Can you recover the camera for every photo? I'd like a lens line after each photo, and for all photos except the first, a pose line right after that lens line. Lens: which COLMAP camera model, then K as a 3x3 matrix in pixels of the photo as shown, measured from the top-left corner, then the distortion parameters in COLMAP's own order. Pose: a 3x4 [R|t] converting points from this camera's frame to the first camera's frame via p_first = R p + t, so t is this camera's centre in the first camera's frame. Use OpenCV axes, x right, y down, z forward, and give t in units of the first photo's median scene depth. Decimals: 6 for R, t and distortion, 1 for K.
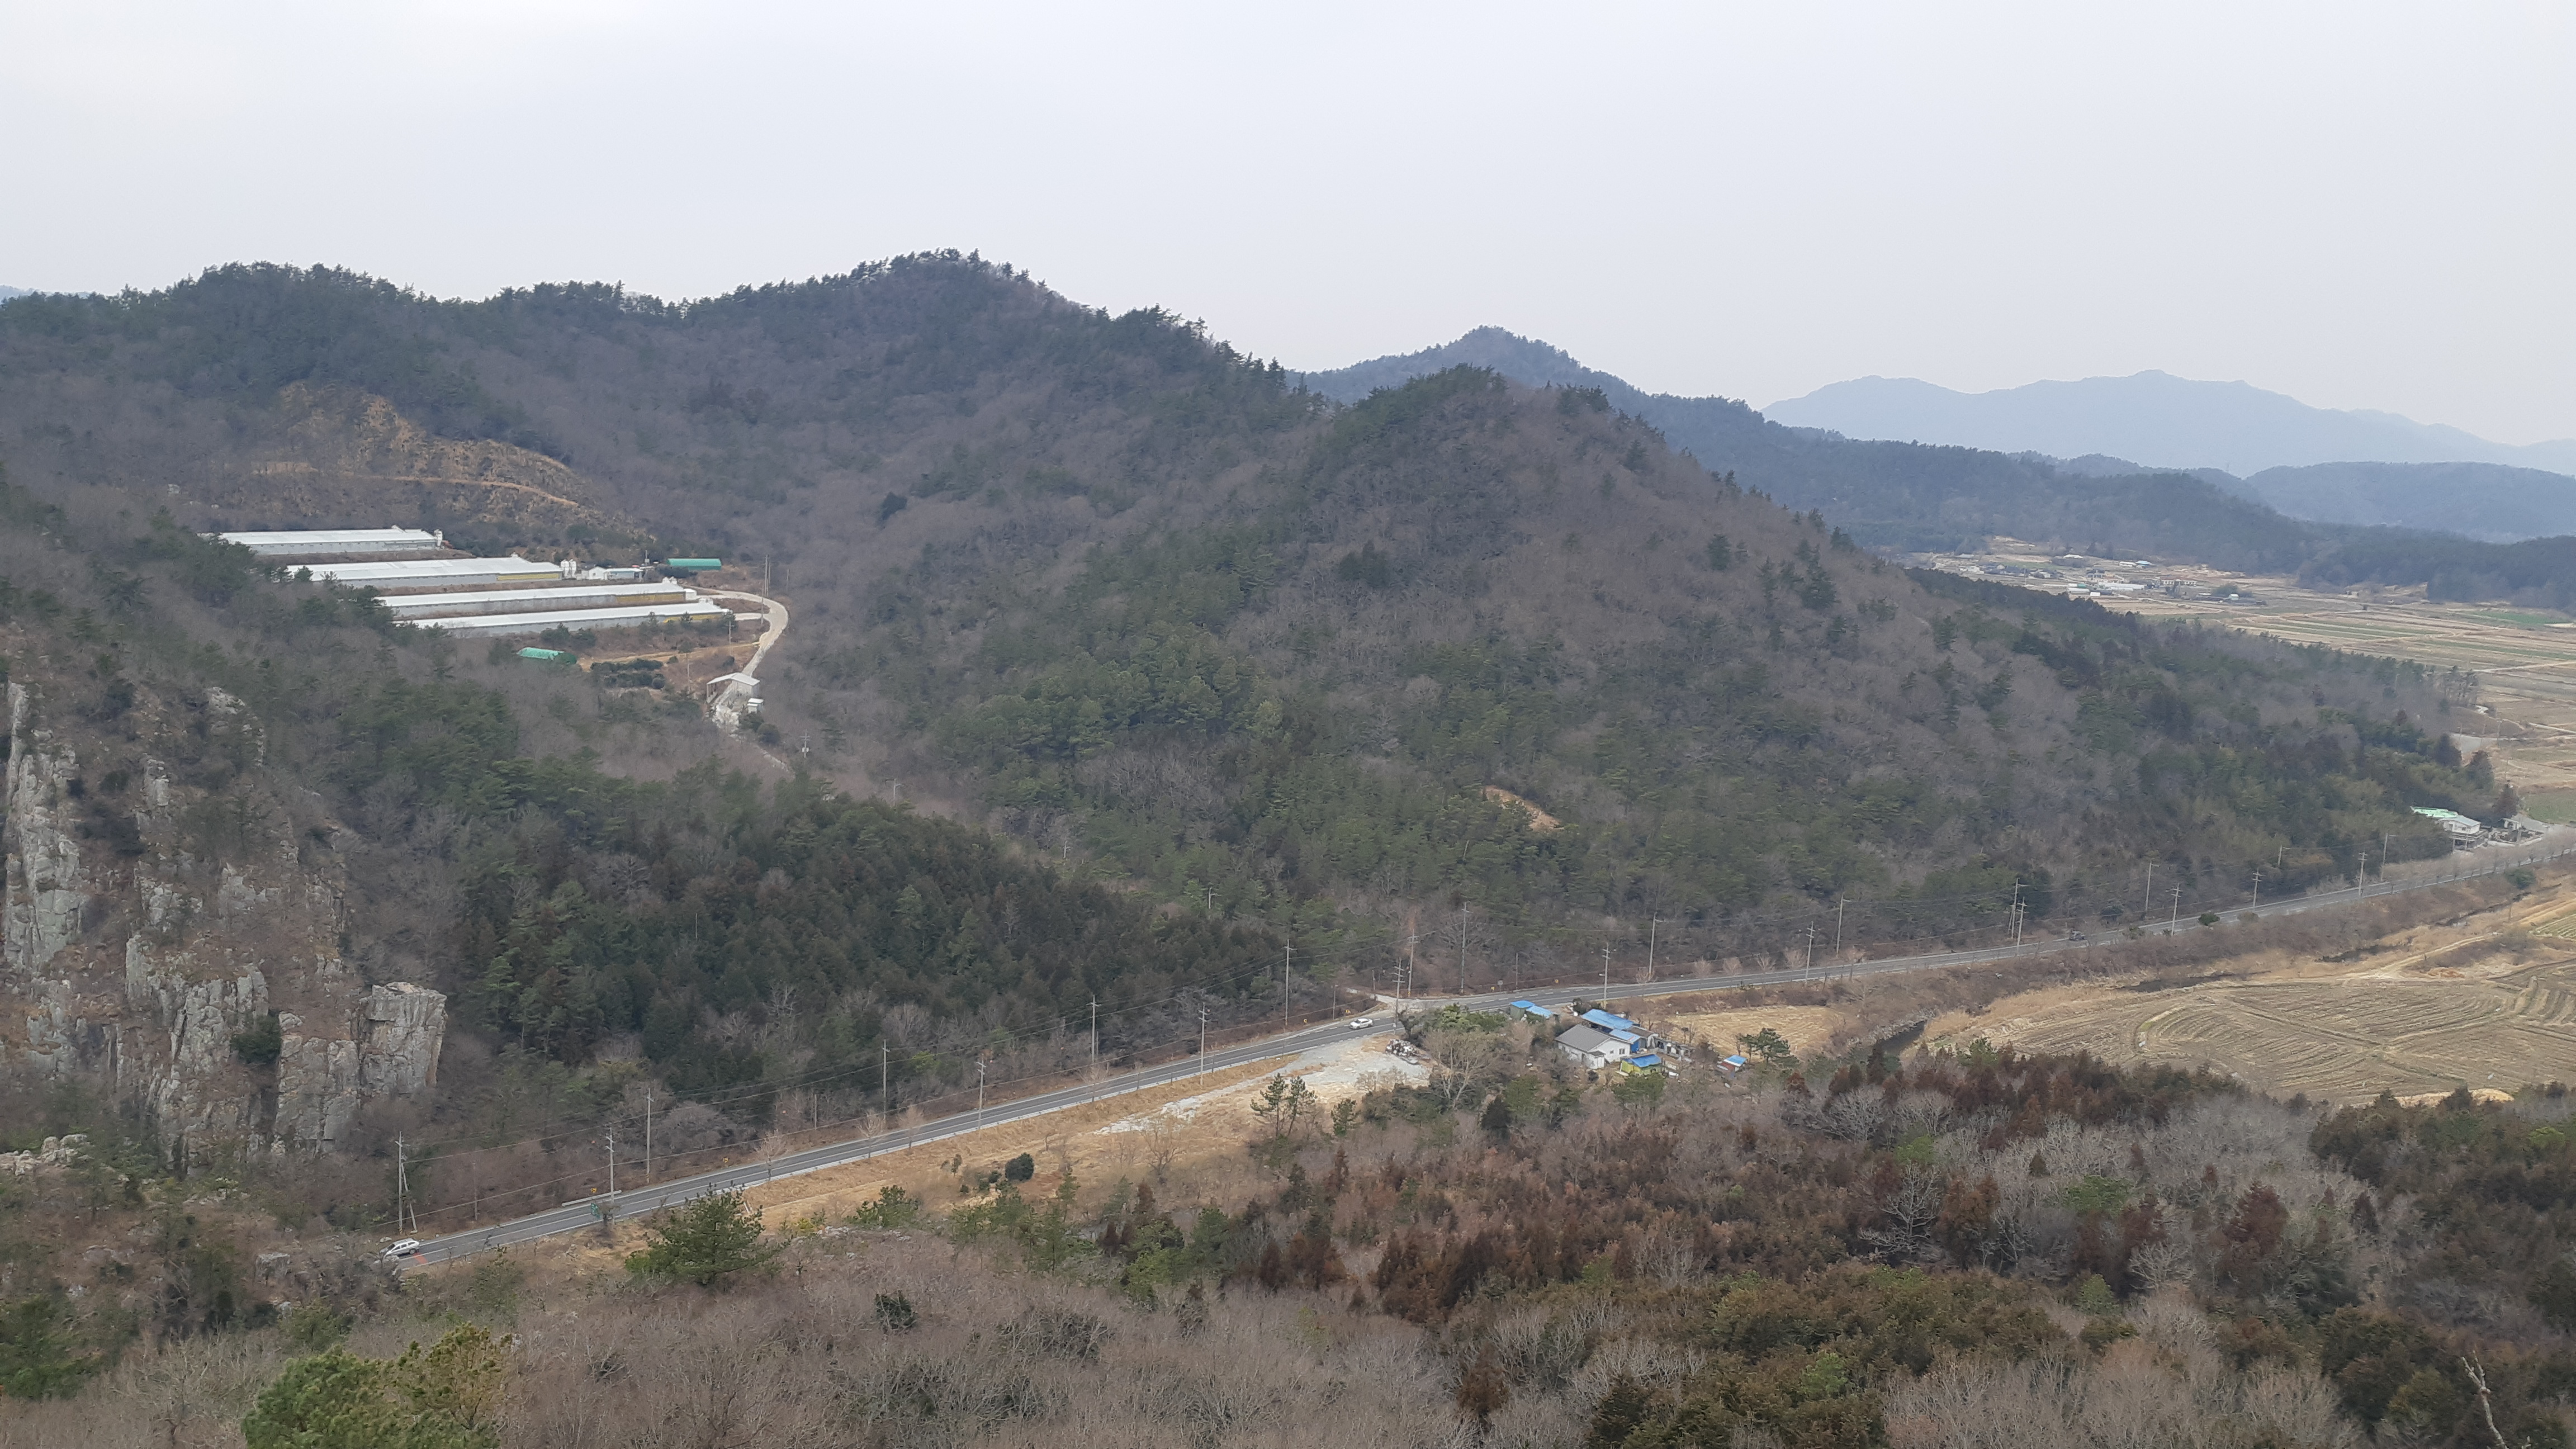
lens RADIAL K [[1830.9, 0, 1296.1], [0, 1830.9, 699.8], [0, 0, 1]] dist [0.003718, -0.035888]
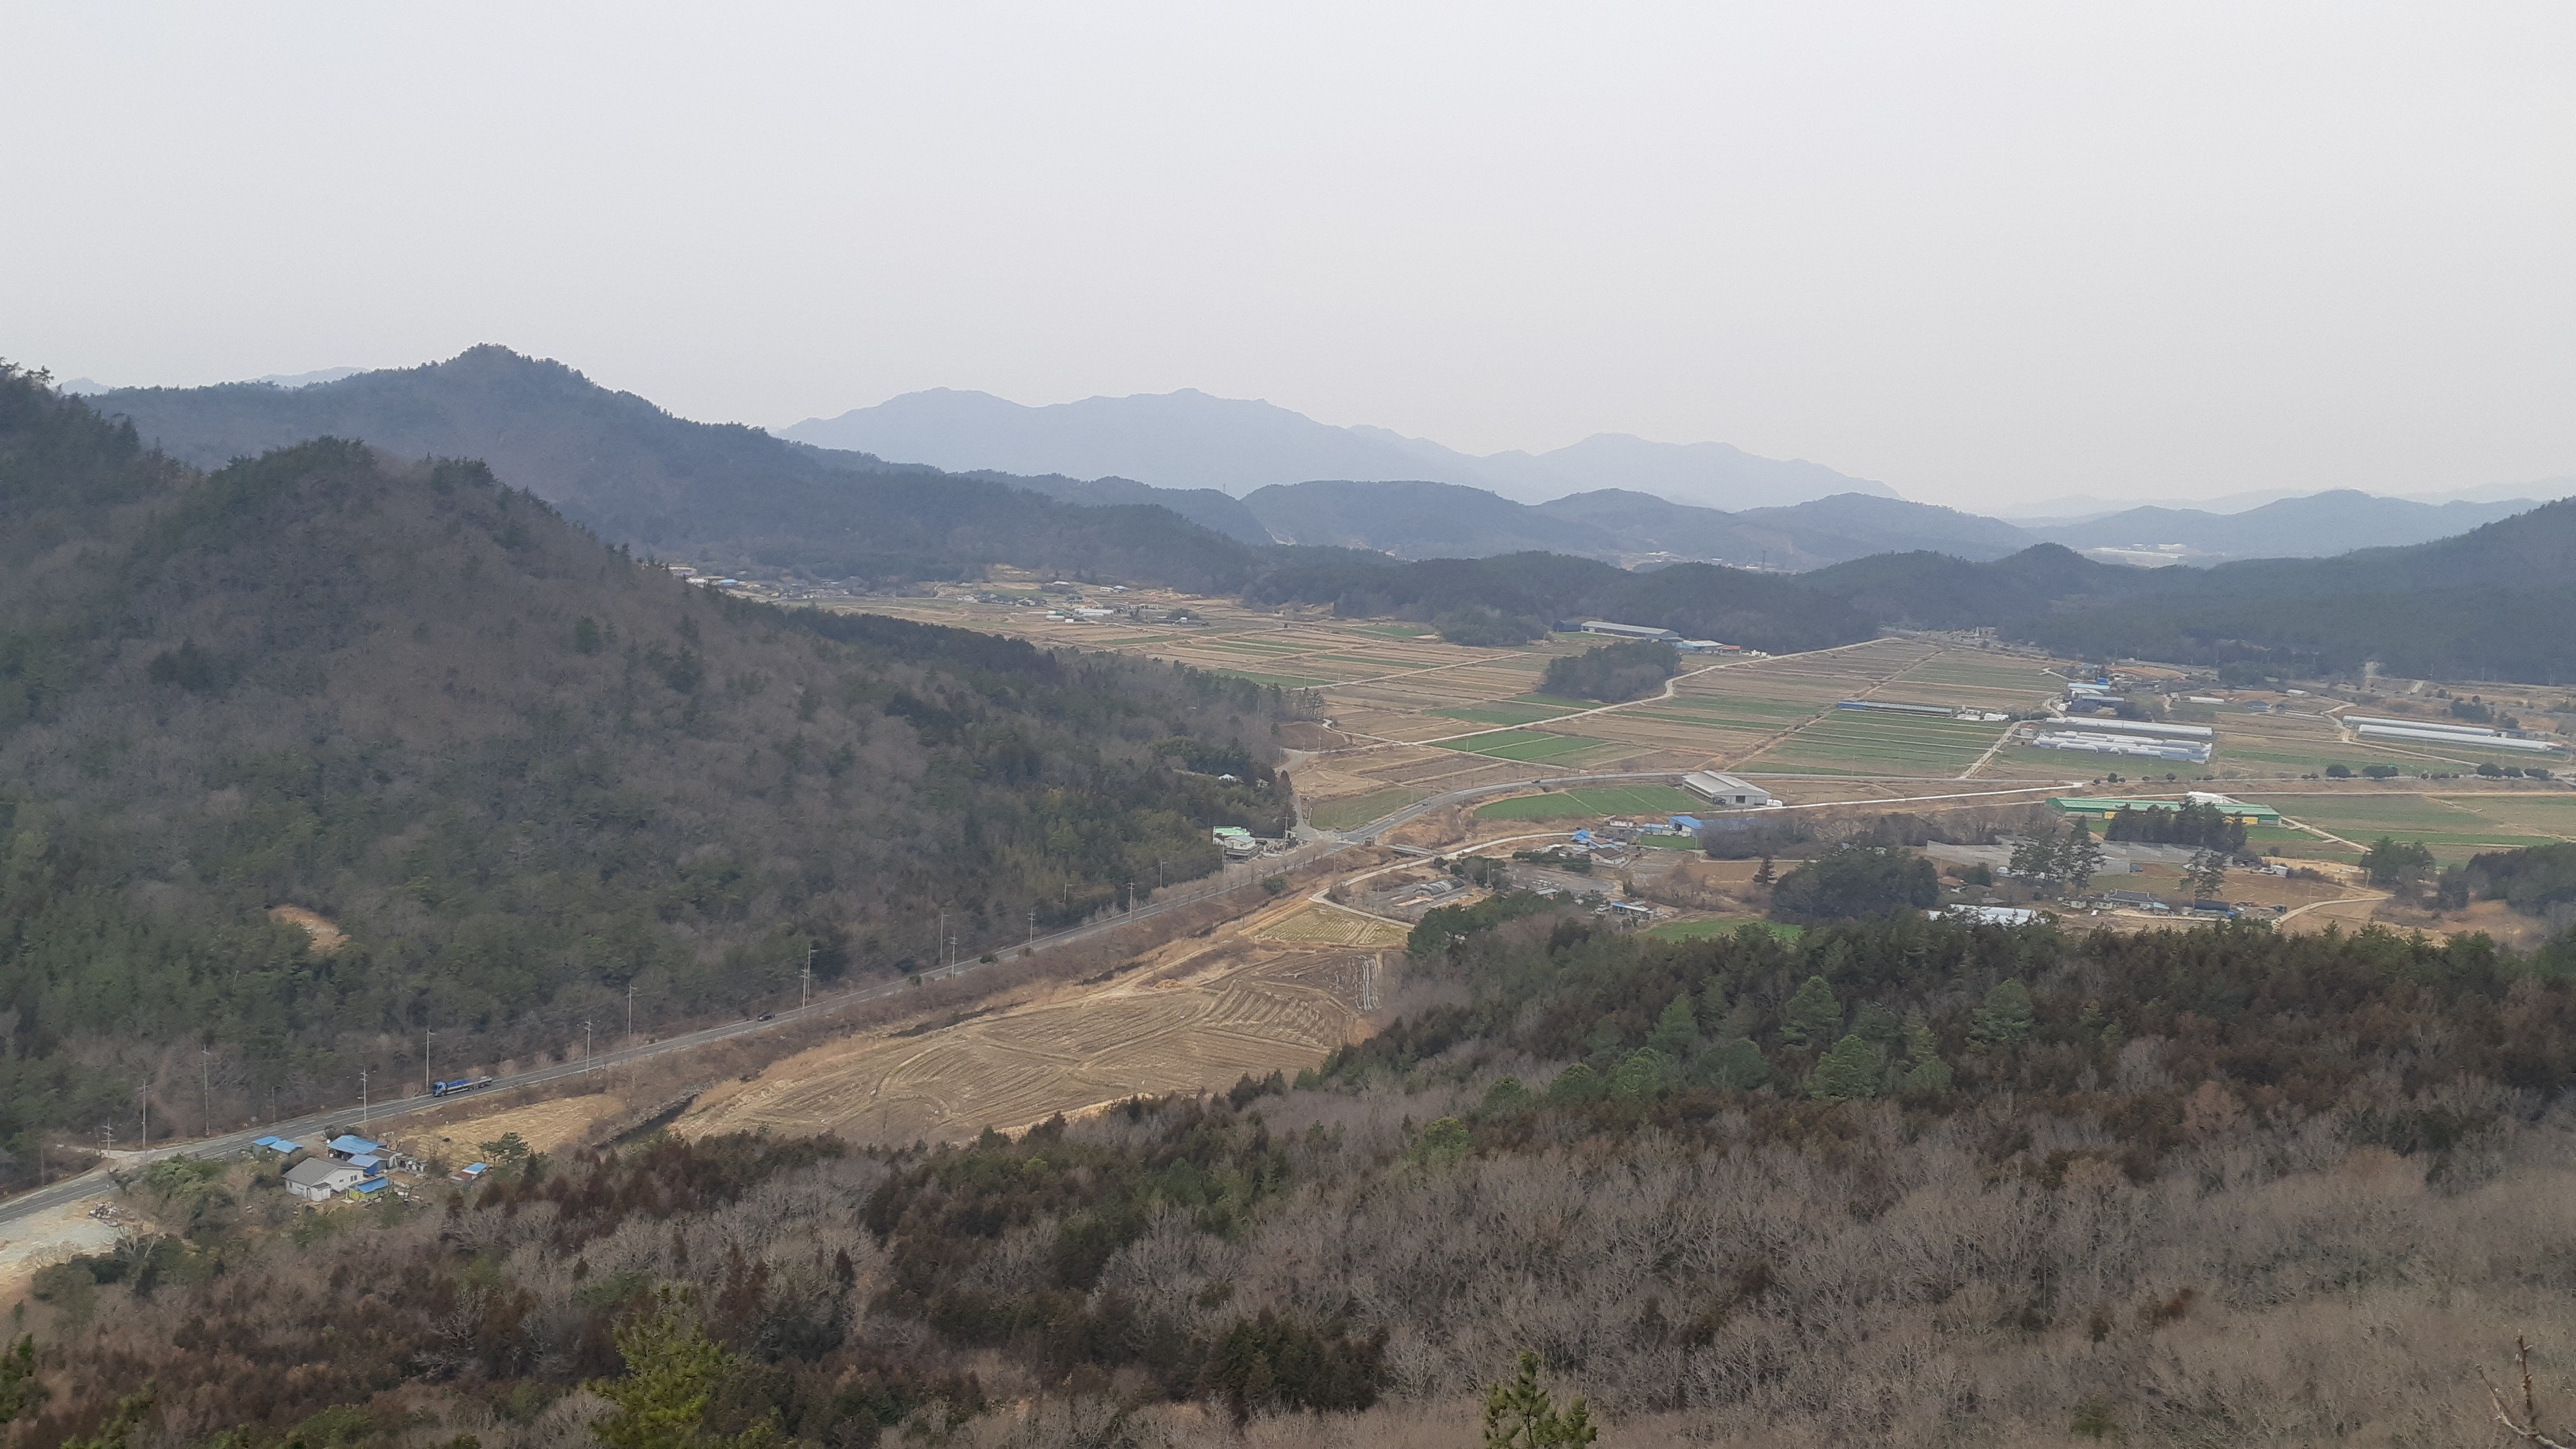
lens RADIAL K [[1830.9, 0, 1296.1], [0, 1830.9, 699.8], [0, 0, 1]] dist [0.003718, -0.035888]
pose [[0.891269, -0.052560, 0.450419, 0.143591], [0.051730, 0.998561, 0.014163, -0.045097], [-0.450515, 0.010677, 0.892705, -0.111079]]
